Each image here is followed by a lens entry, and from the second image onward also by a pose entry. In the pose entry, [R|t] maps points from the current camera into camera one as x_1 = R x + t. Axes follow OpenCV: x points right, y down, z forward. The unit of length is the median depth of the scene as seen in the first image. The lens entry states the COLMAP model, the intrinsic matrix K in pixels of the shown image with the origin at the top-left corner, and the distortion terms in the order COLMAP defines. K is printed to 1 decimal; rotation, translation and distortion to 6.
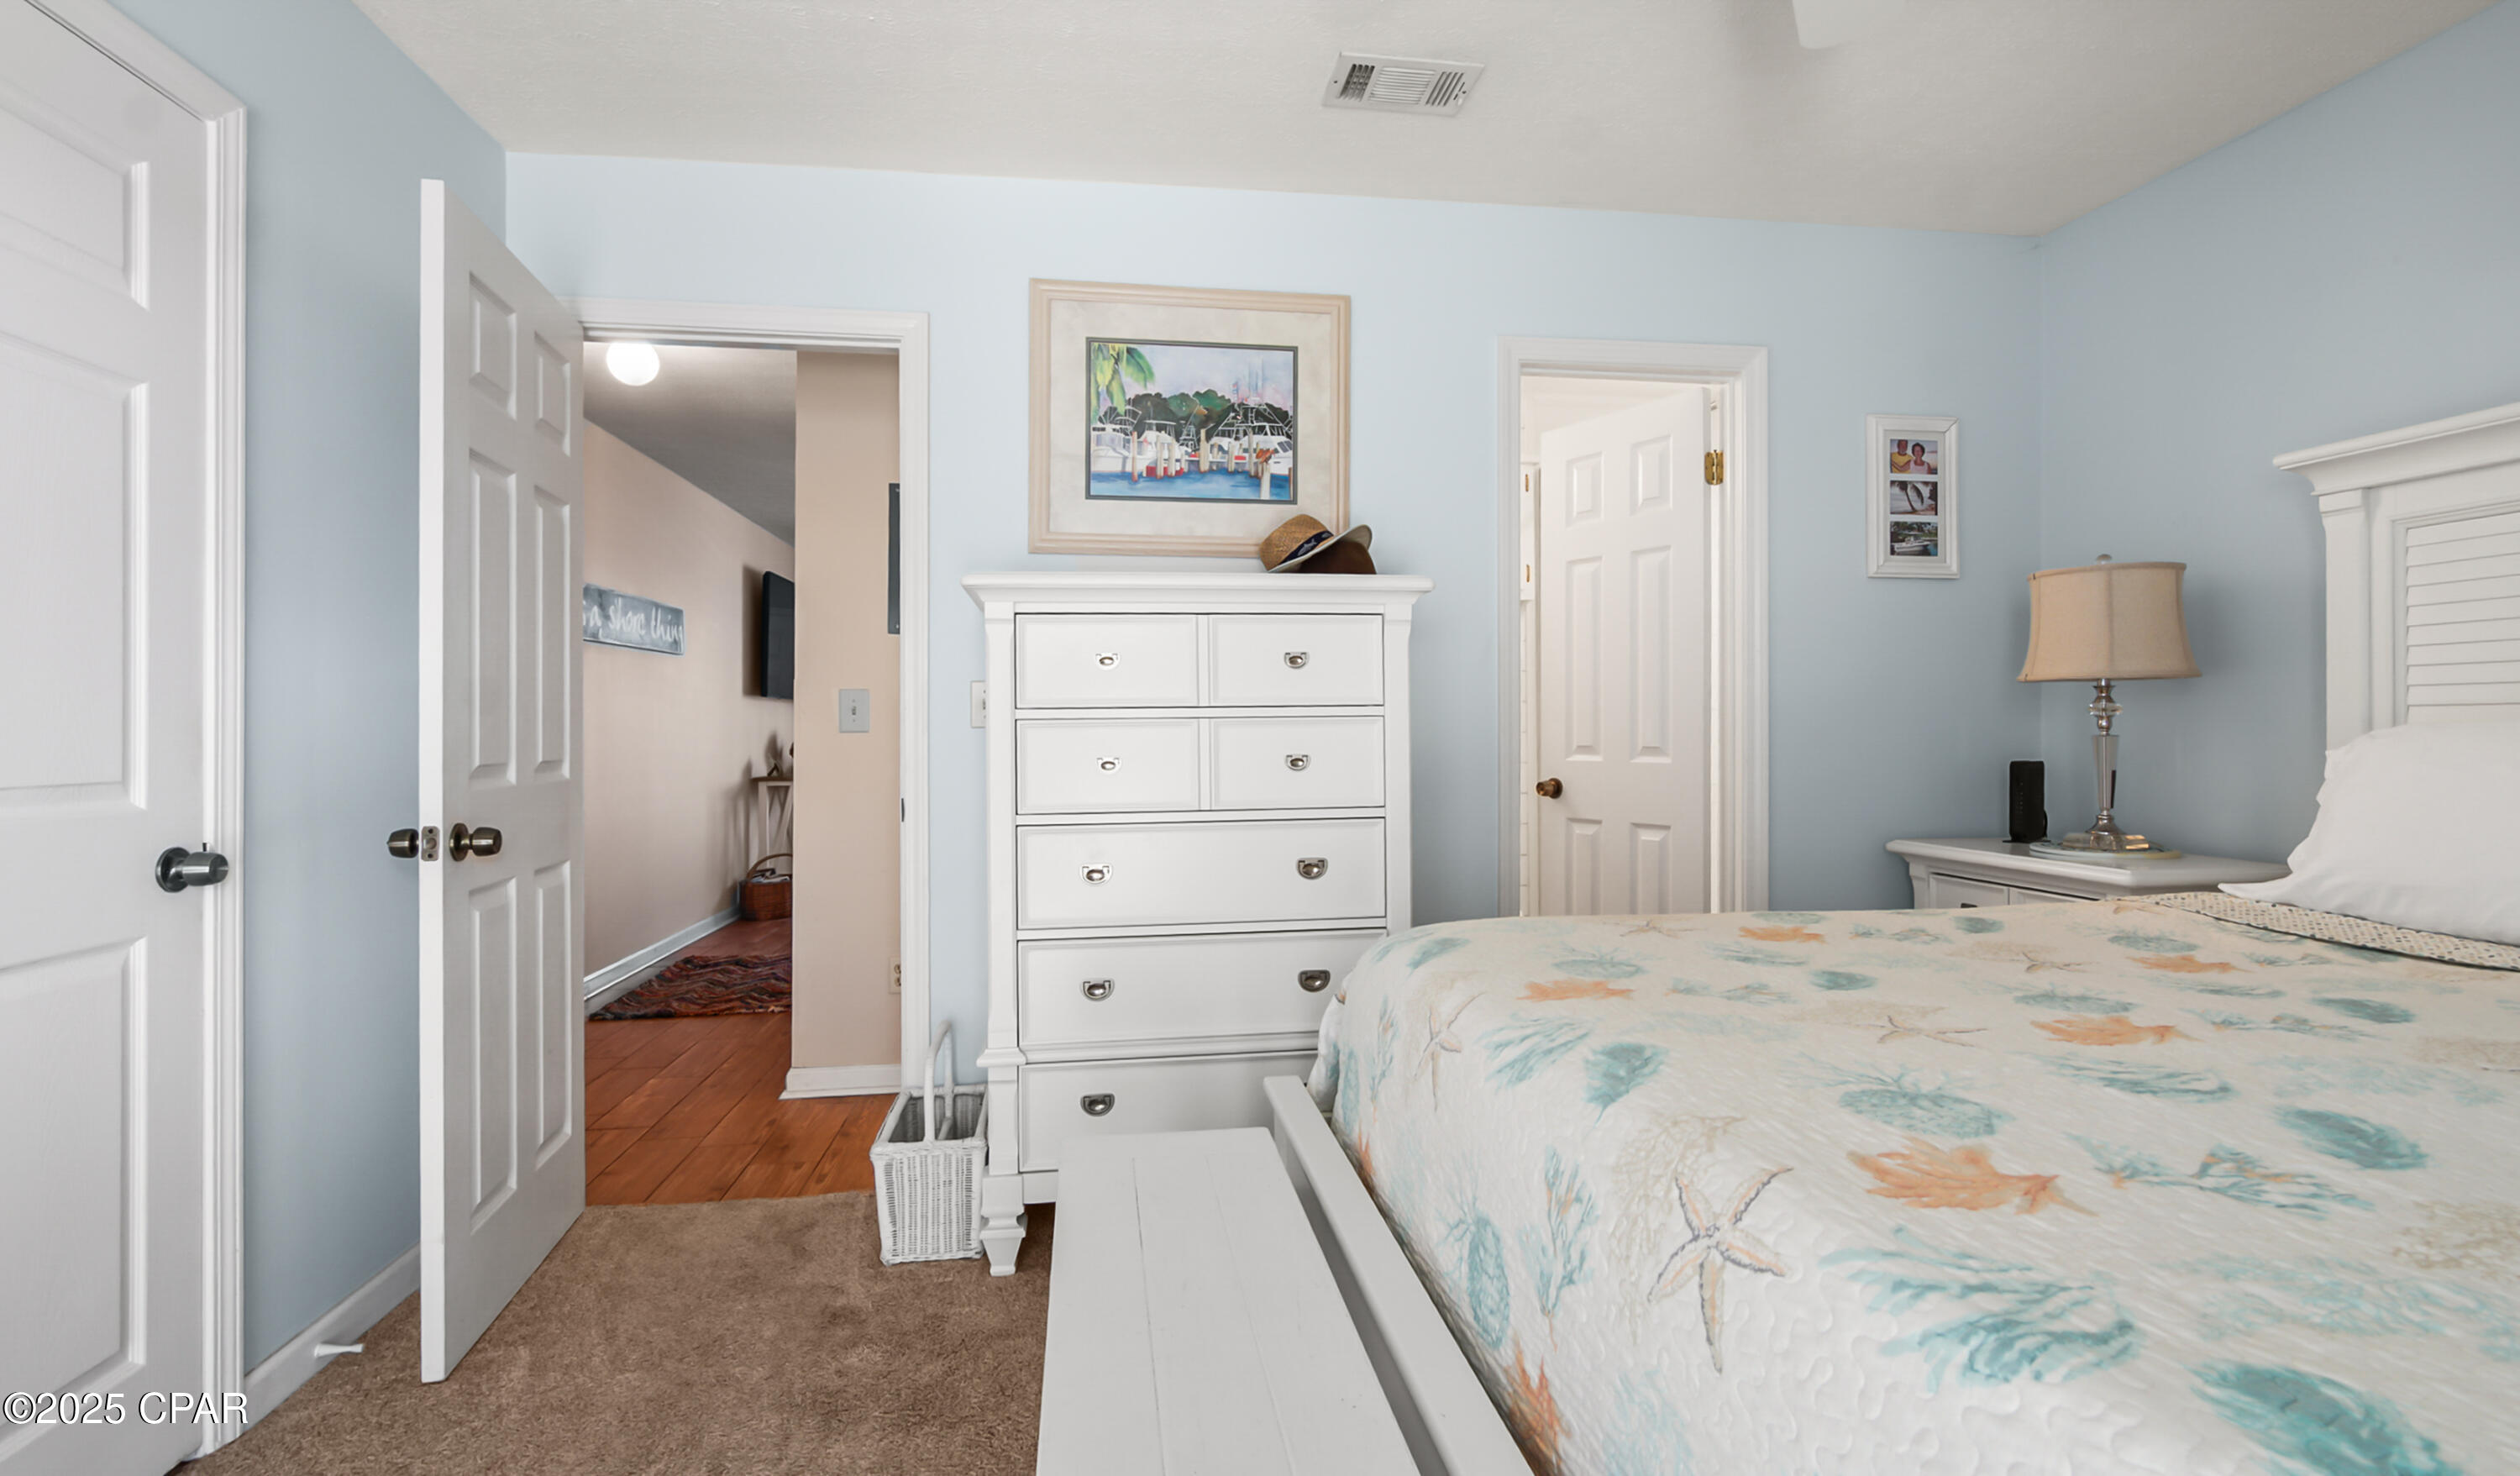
lens RADIAL K [[1211.1, 0, 1306.1], [0, 1211.1, 770.6], [0, 0, 1]] dist [-0.011112, 0.000340]
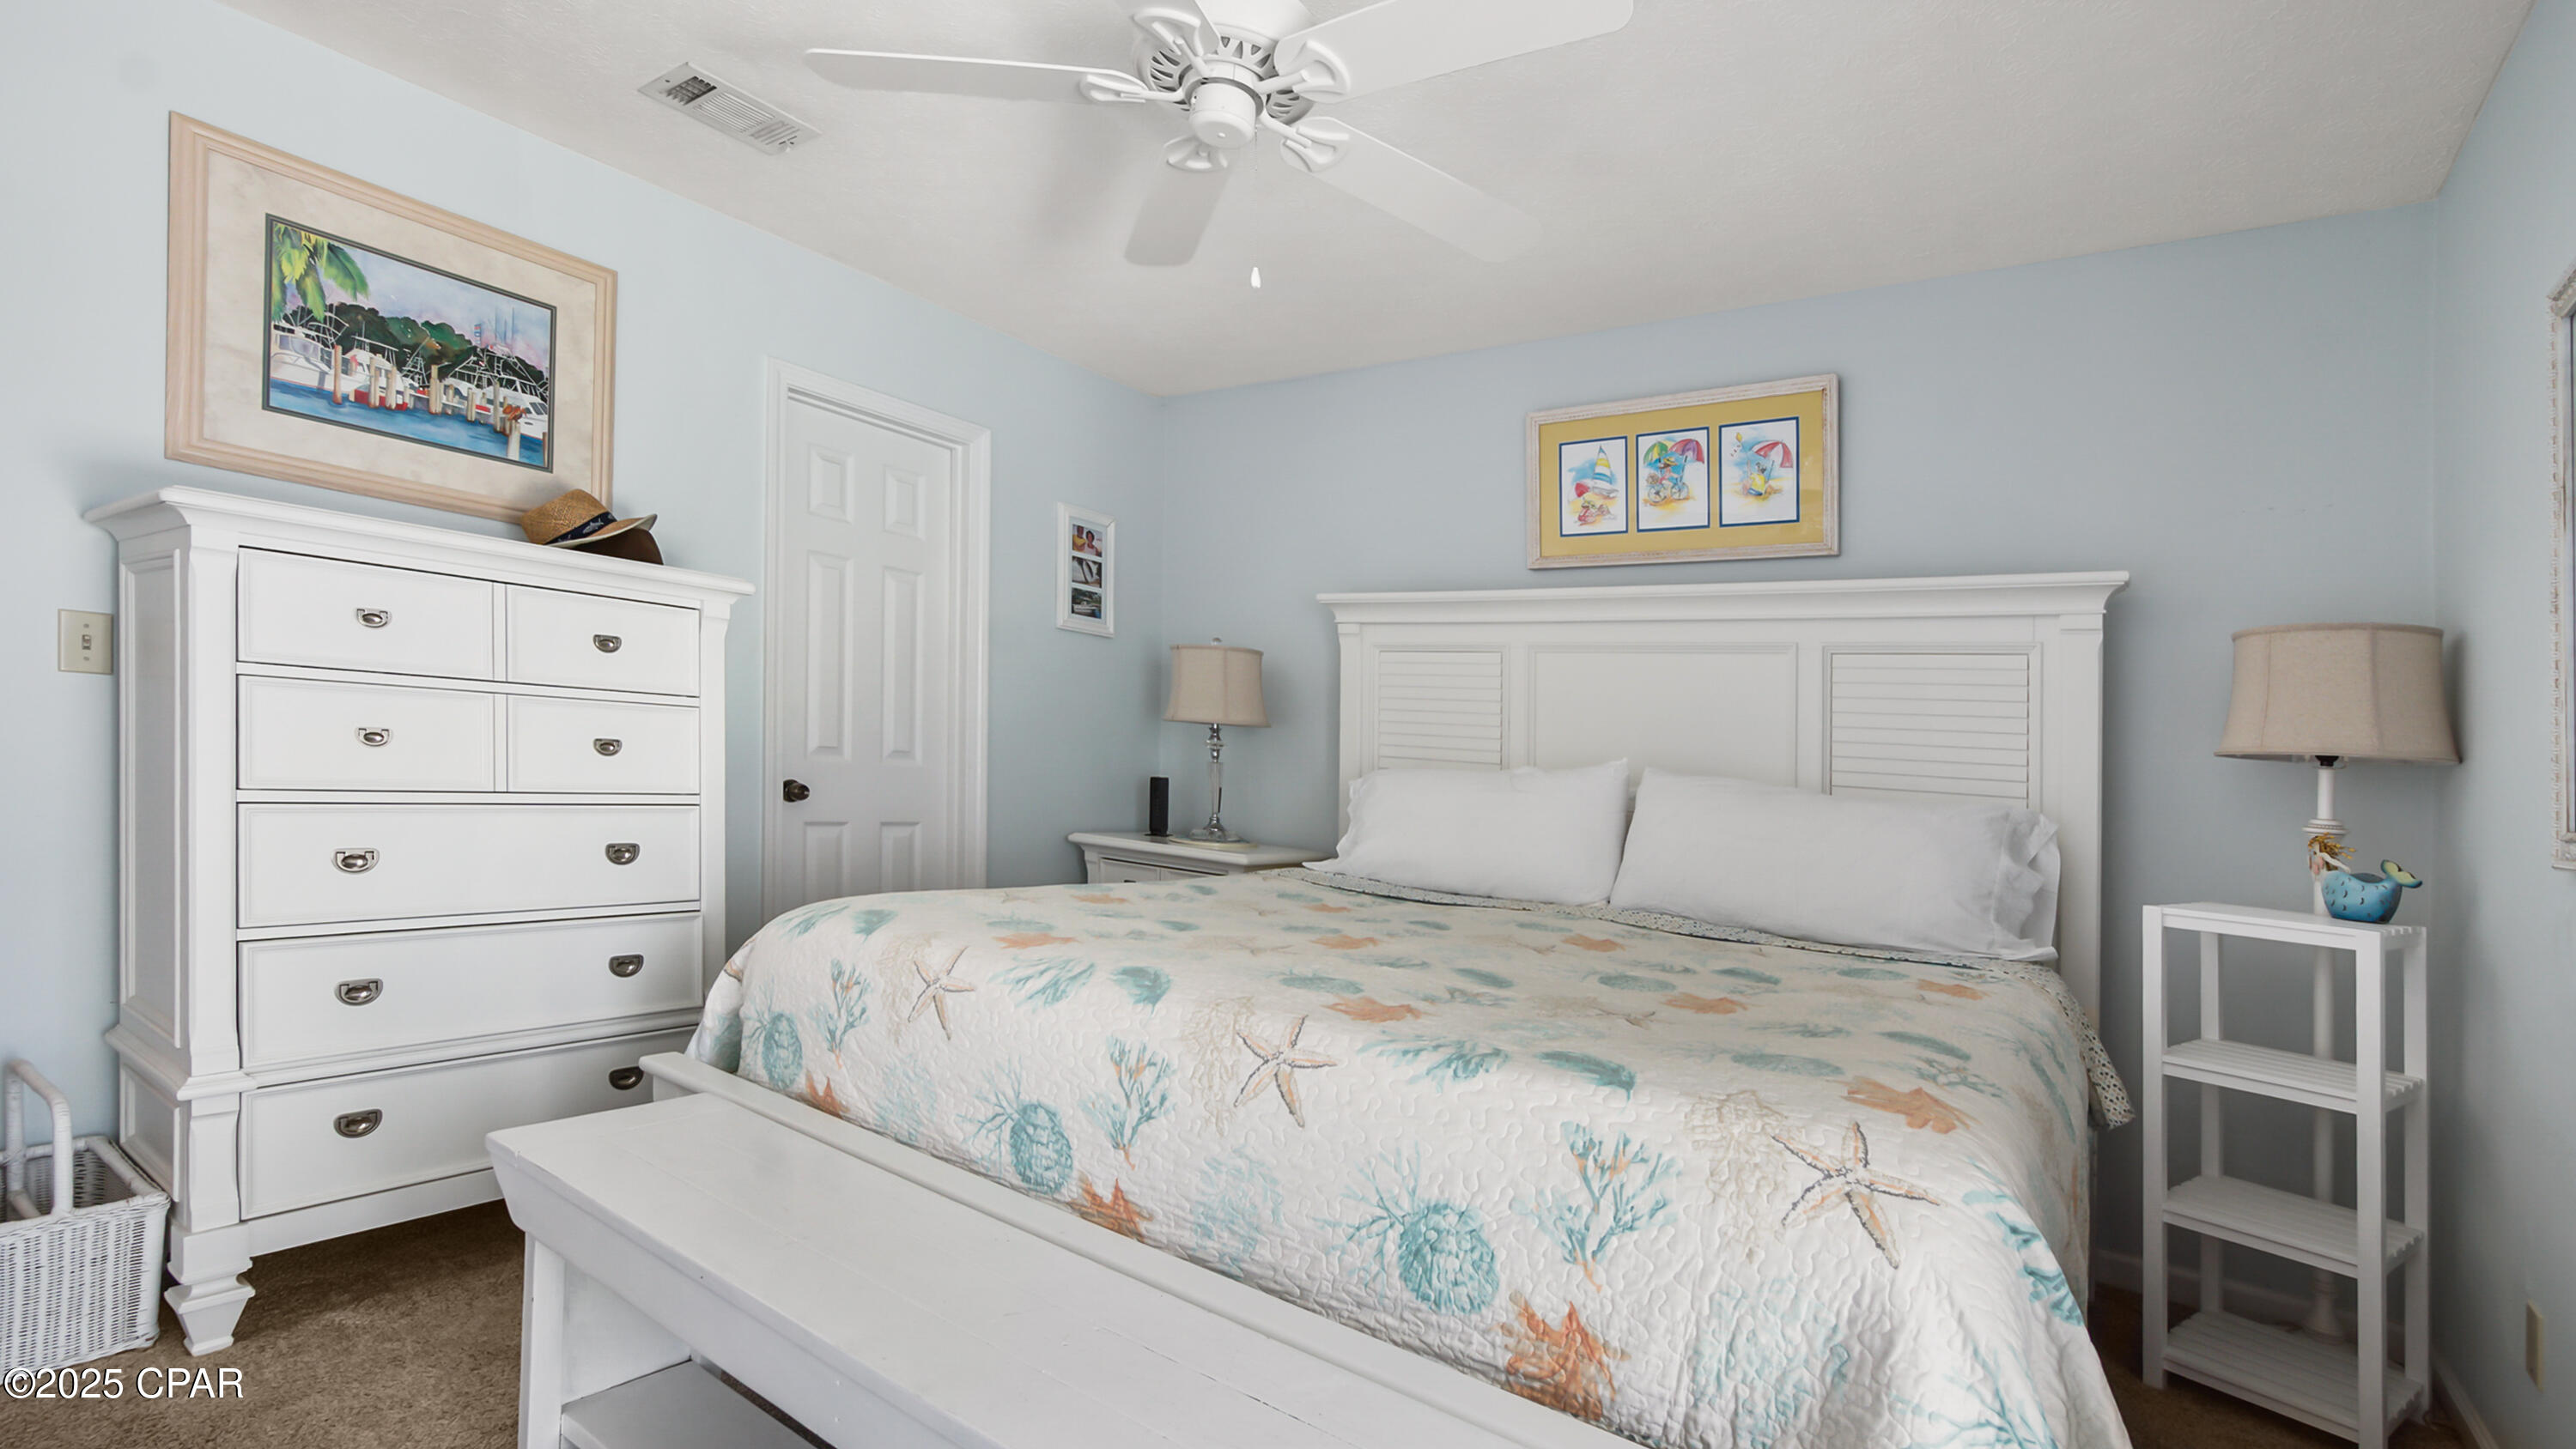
lens RADIAL K [[1151.3, 0, 1283.6], [0, 1151.3, 730.0], [0, 0, 1]] dist [-0.015881, 0.008908]
pose [[0.714033, 0.072723, 0.696325, -0.208399], [-0.049265, 0.997344, -0.053643, 0.001806], [-0.698377, 0.003998, 0.715719, -0.044913]]
